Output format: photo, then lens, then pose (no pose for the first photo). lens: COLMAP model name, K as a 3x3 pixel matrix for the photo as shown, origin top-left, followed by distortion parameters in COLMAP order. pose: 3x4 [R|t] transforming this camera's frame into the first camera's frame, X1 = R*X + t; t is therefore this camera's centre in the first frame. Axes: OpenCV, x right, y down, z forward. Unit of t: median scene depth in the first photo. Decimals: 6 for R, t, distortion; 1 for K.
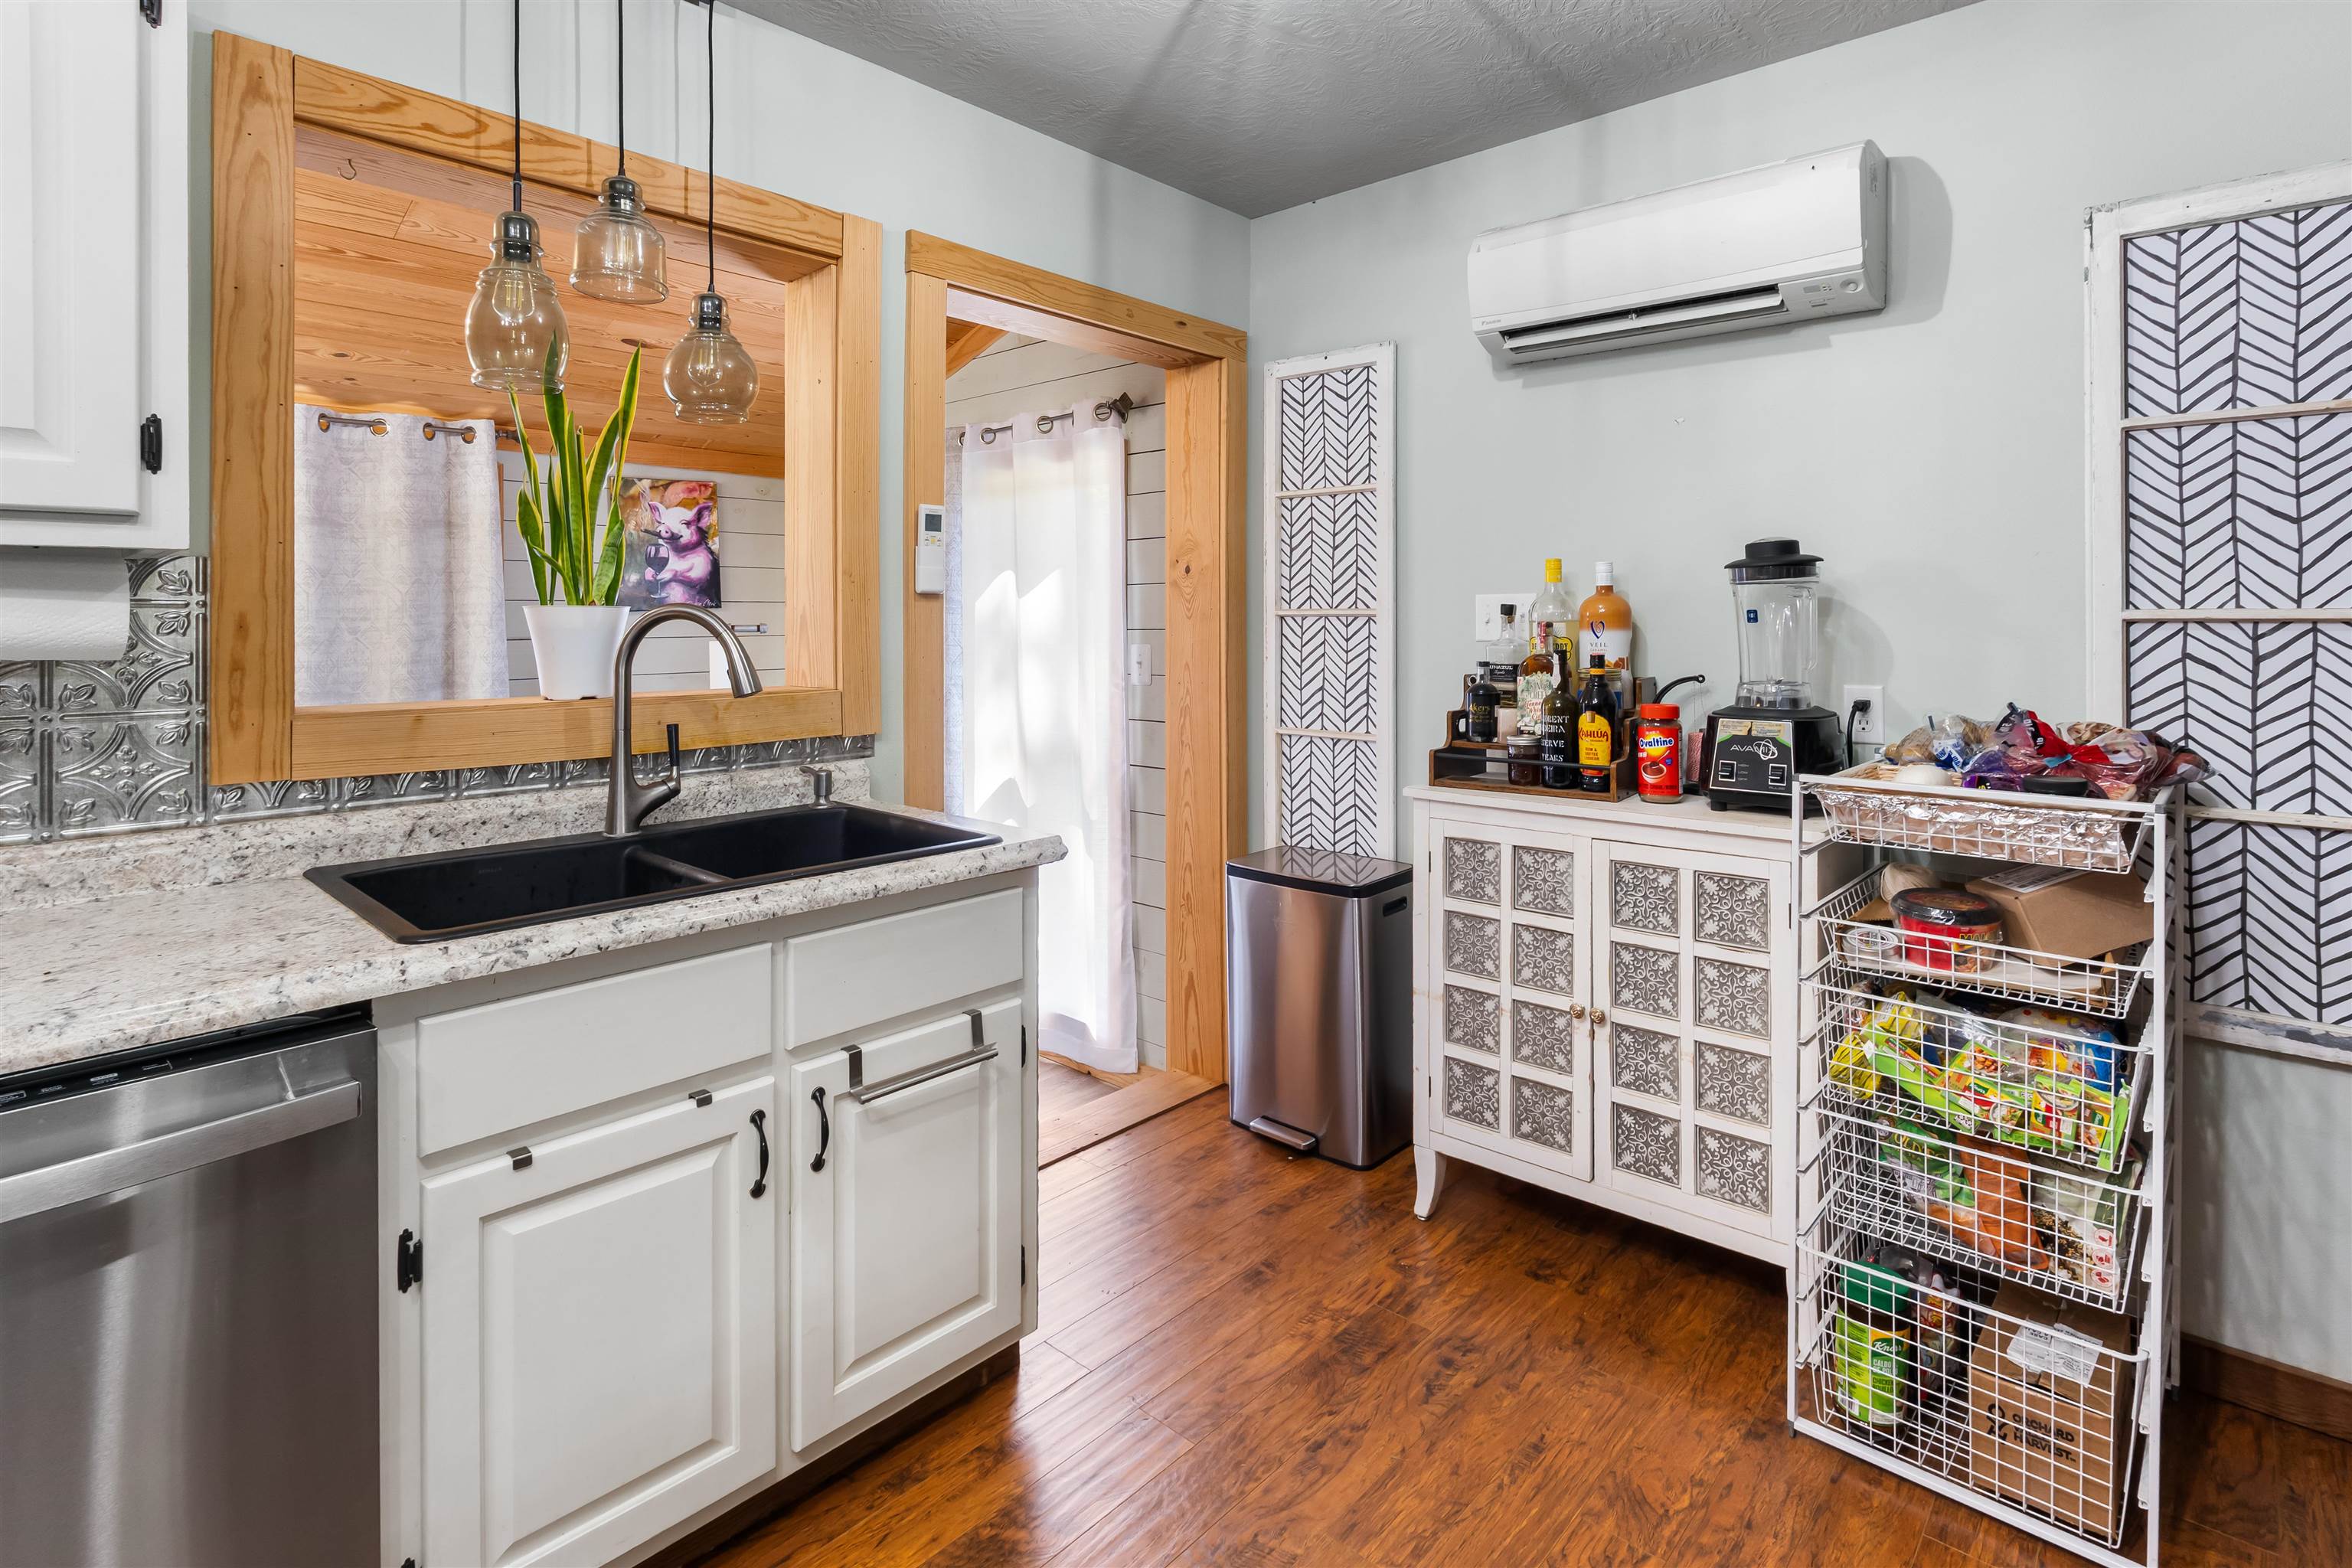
lens RADIAL K [[1133.9, 0, 1204.3], [0, 1133.9, 613.9], [0, 0, 1]] dist [-0.011552, 0.002295]
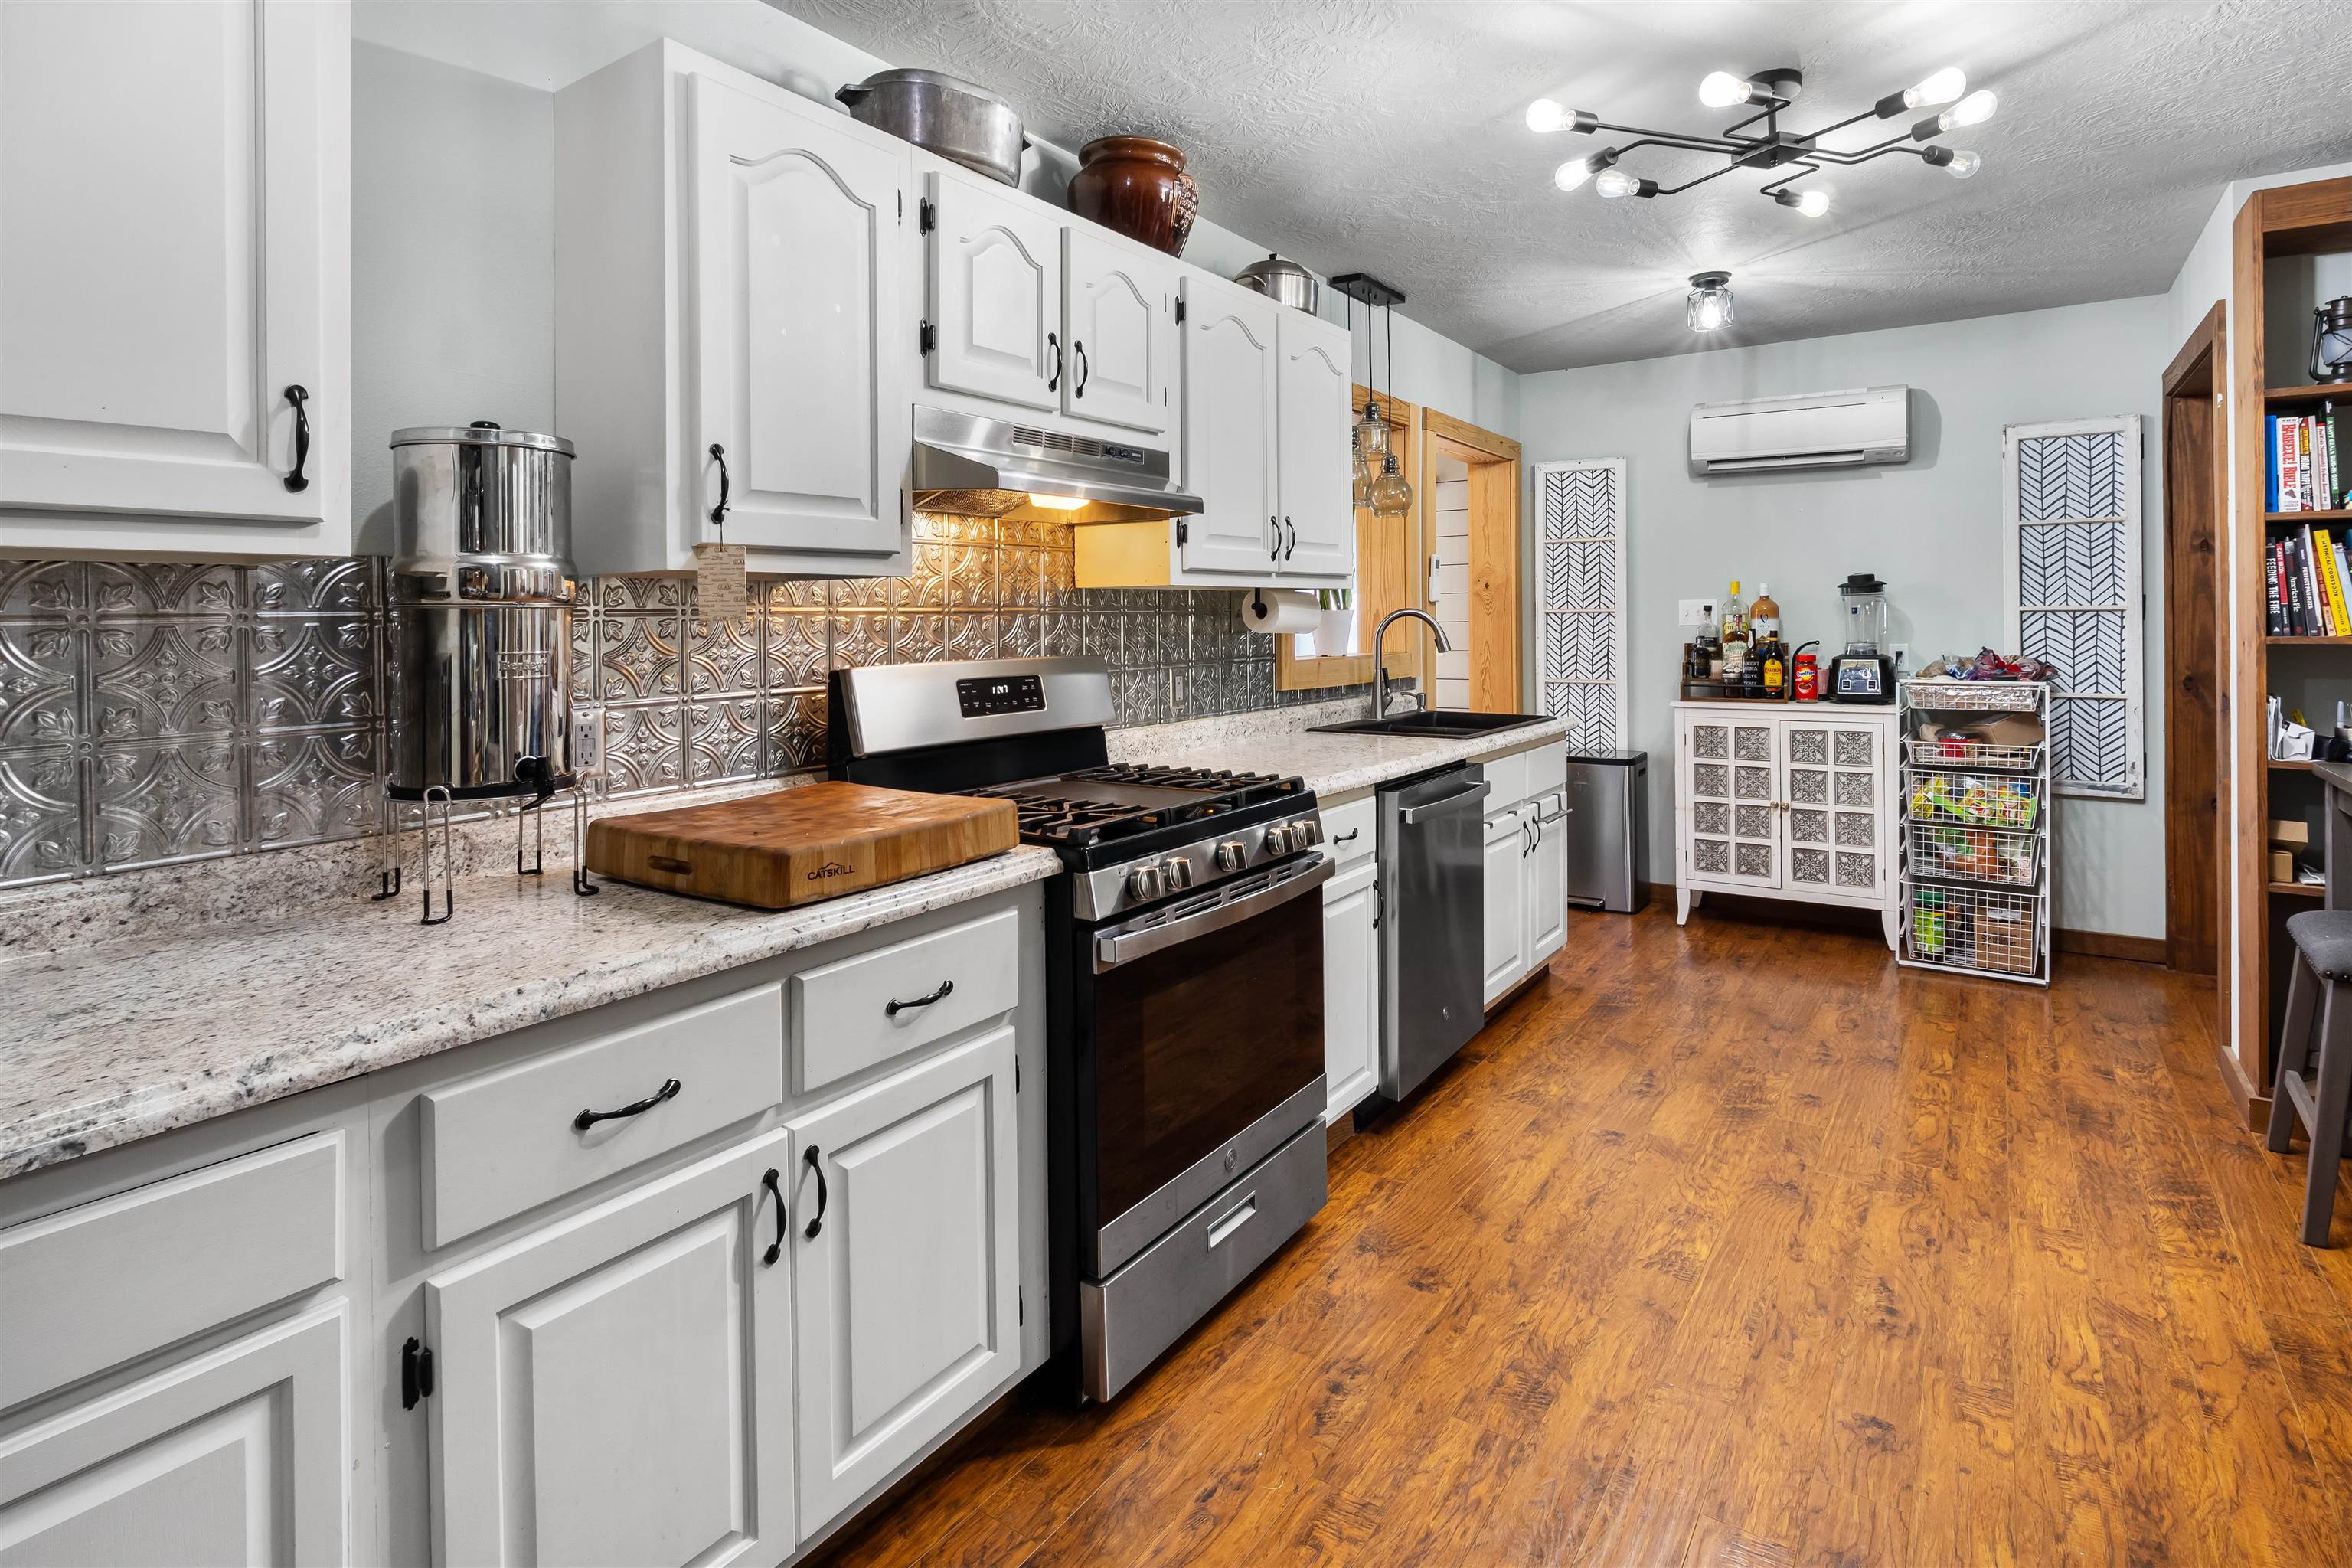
lens RADIAL K [[1133.9, 0, 1219.4], [0, 1133.9, 618.3], [0, 0, 1]] dist [-0.011552, 0.002295]
pose [[0.990738, -0.009264, 0.135470, -0.935329], [0.008730, 0.999952, 0.004530, -0.003489], [-0.135505, -0.003305, 0.990771, -0.883457]]
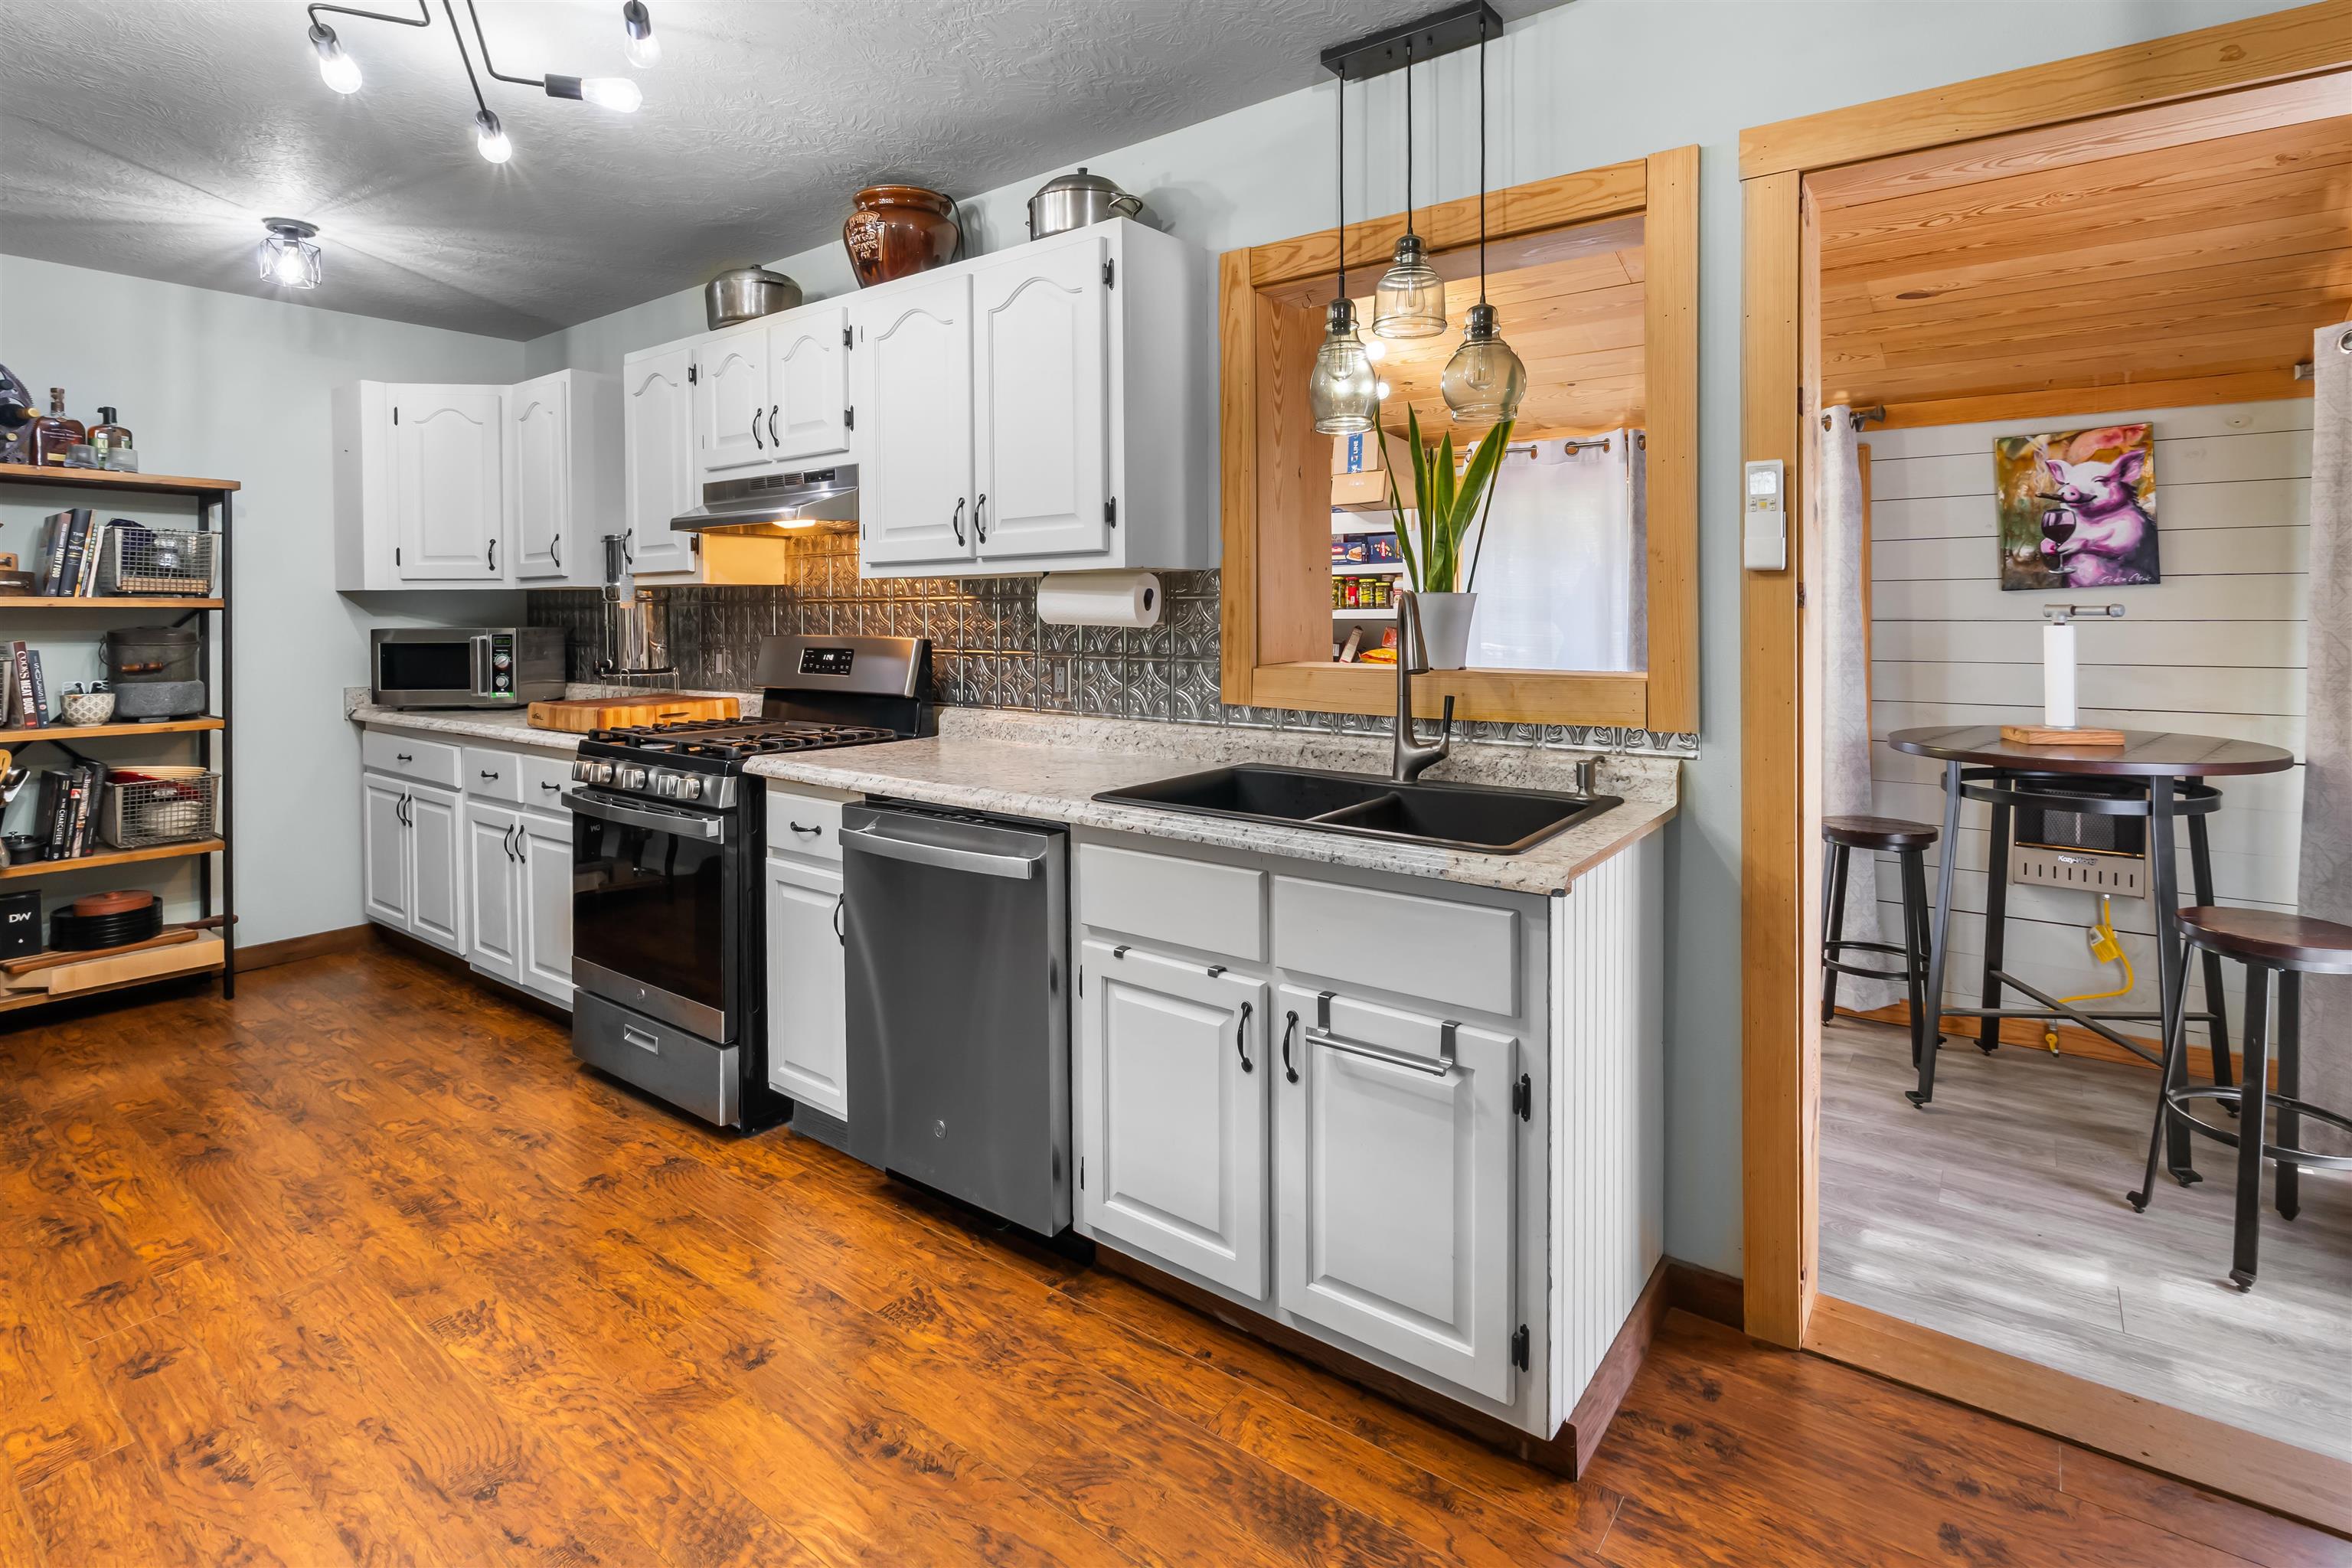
lens RADIAL K [[1133.9, 0, 1216.9], [0, 1133.9, 627.4], [0, 0, 1]] dist [-0.011552, 0.002295]
pose [[0.106688, 0.022984, -0.994027, 0.858964], [0.010799, 0.999647, 0.024274, -0.003405], [0.994234, -0.013325, 0.106402, 0.864810]]
